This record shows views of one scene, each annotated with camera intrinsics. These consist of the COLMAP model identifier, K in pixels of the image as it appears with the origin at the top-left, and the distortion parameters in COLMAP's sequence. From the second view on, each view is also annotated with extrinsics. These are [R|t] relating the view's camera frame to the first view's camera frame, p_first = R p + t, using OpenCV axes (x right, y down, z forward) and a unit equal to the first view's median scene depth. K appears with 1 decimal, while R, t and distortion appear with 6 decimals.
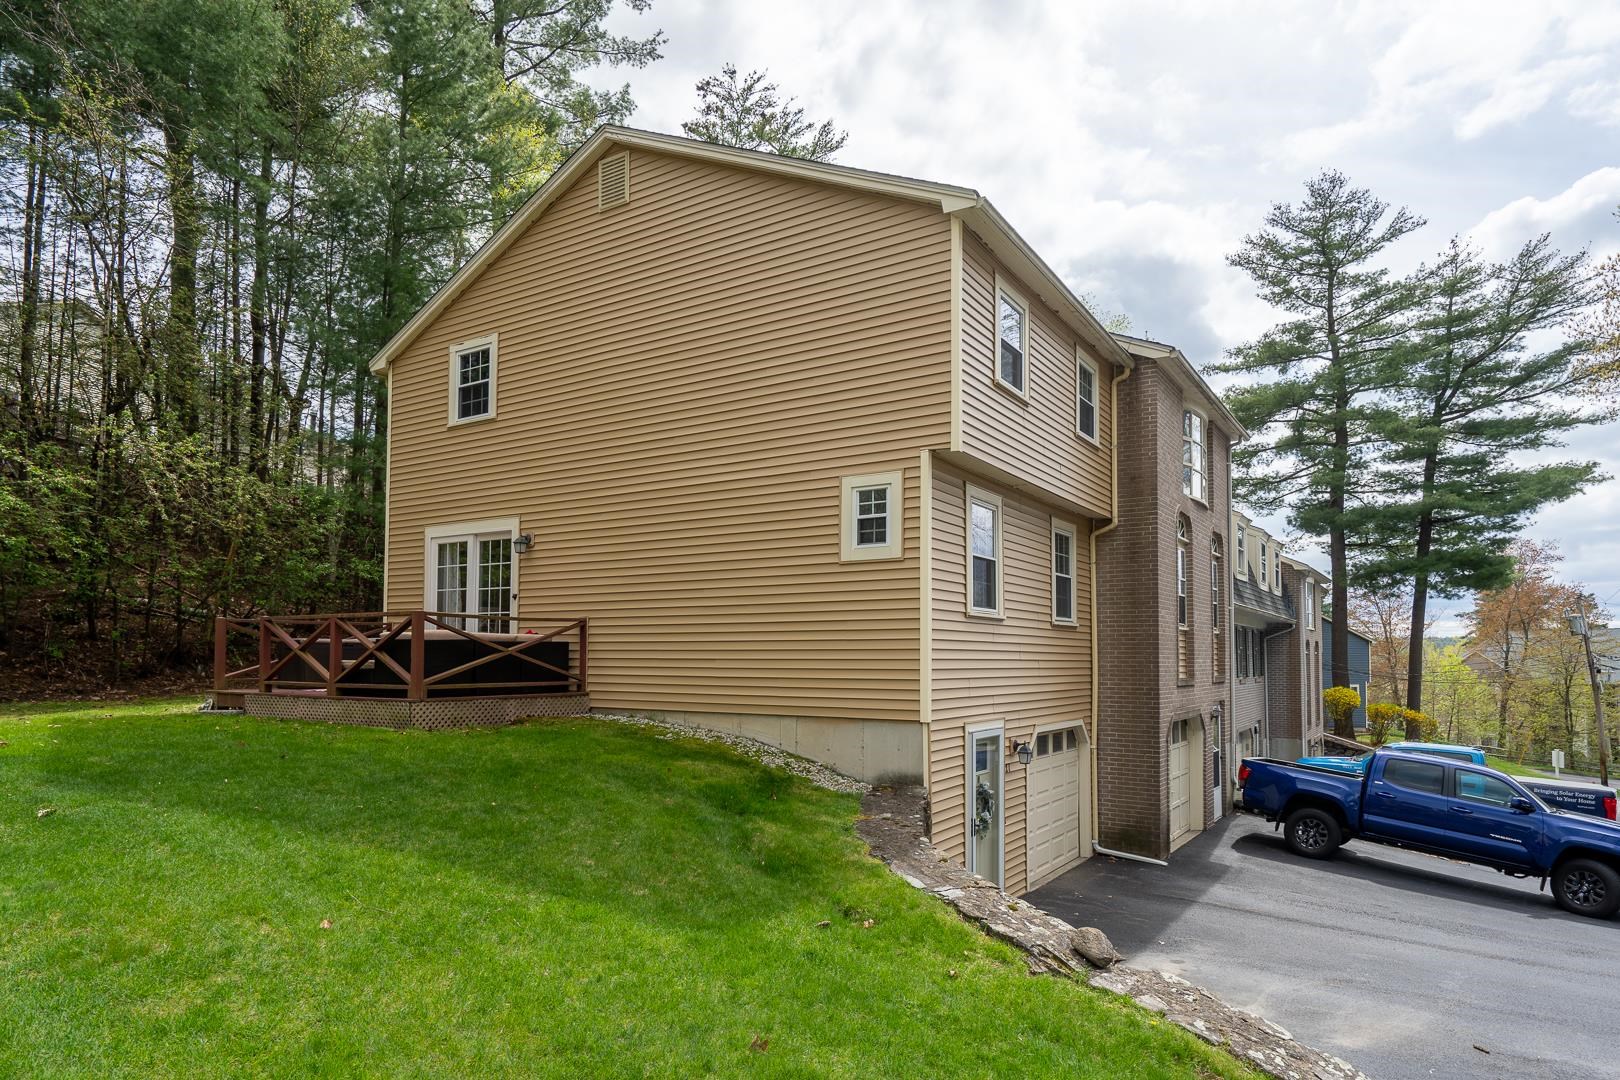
lens RADIAL K [[939.1, 0, 810.3], [0, 939.1, 628.4], [0, 0, 1]] dist [0.000329, -0.000755]
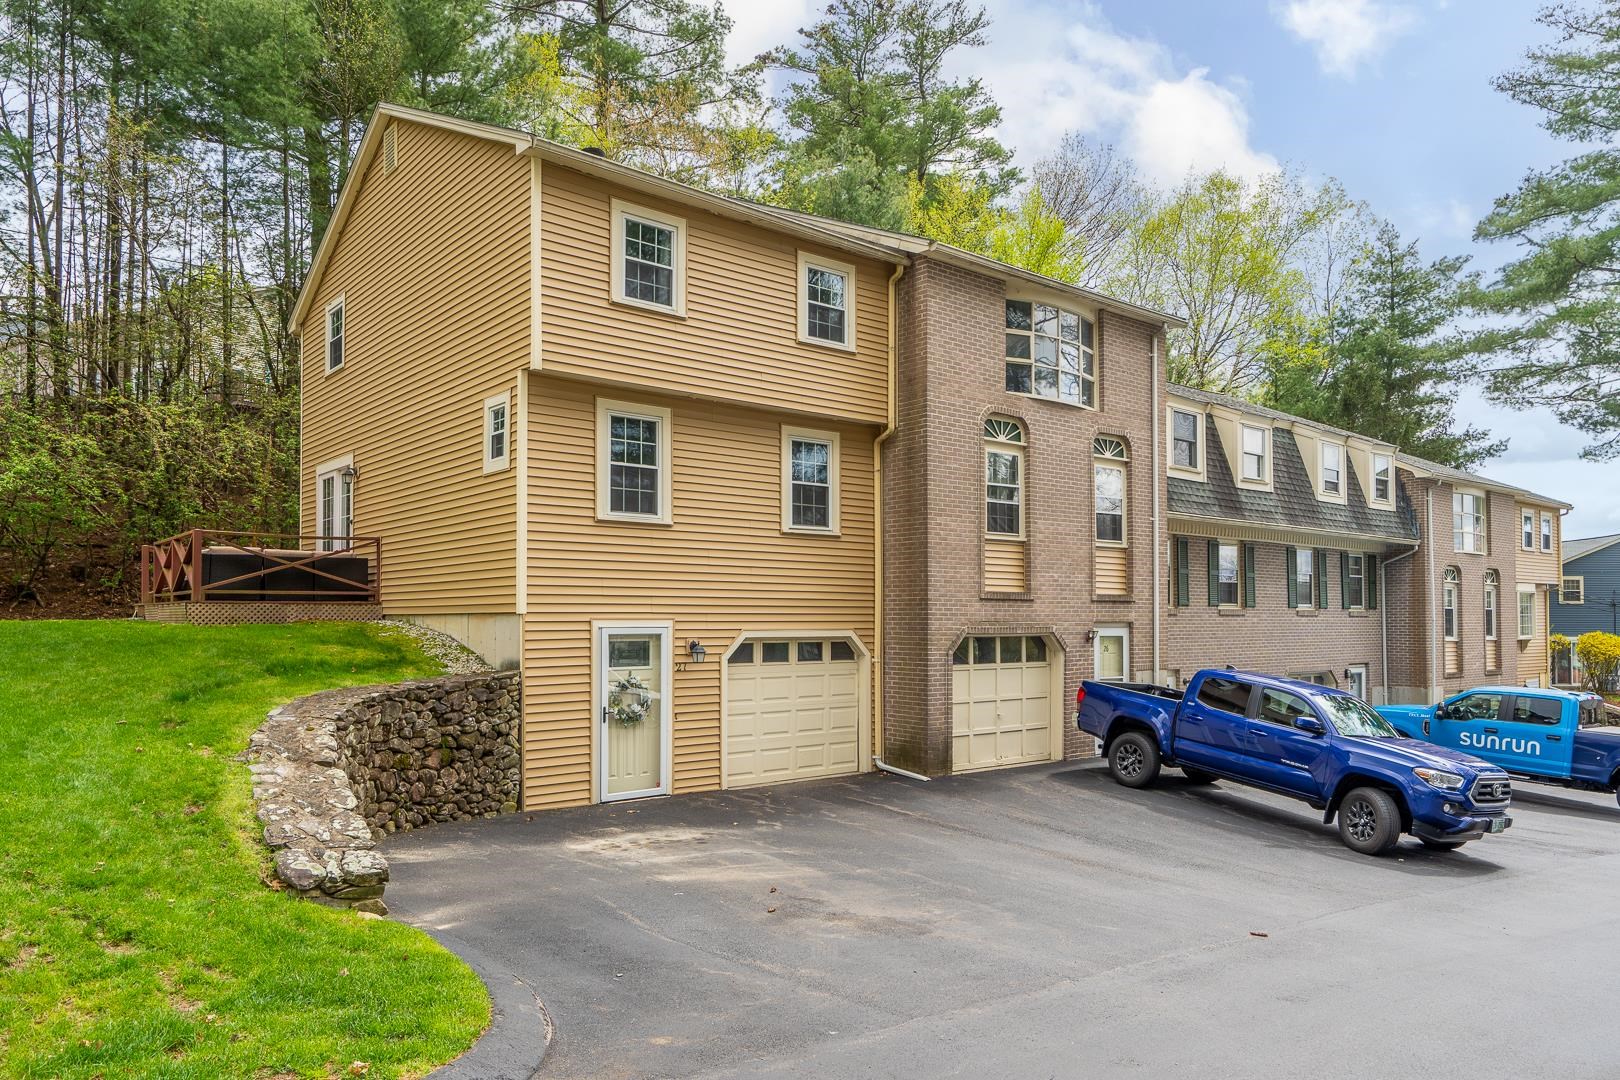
lens RADIAL K [[1079.5, 0, 811.2], [0, 1079.5, 607.6], [0, 0, 1]] dist [-0.001119, 0.001418]
pose [[0.953601, -0.006345, -0.301008, 0.646378], [0.012246, 0.999768, 0.017723, 0.056871], [0.300826, -0.020587, 0.953457, -0.096796]]
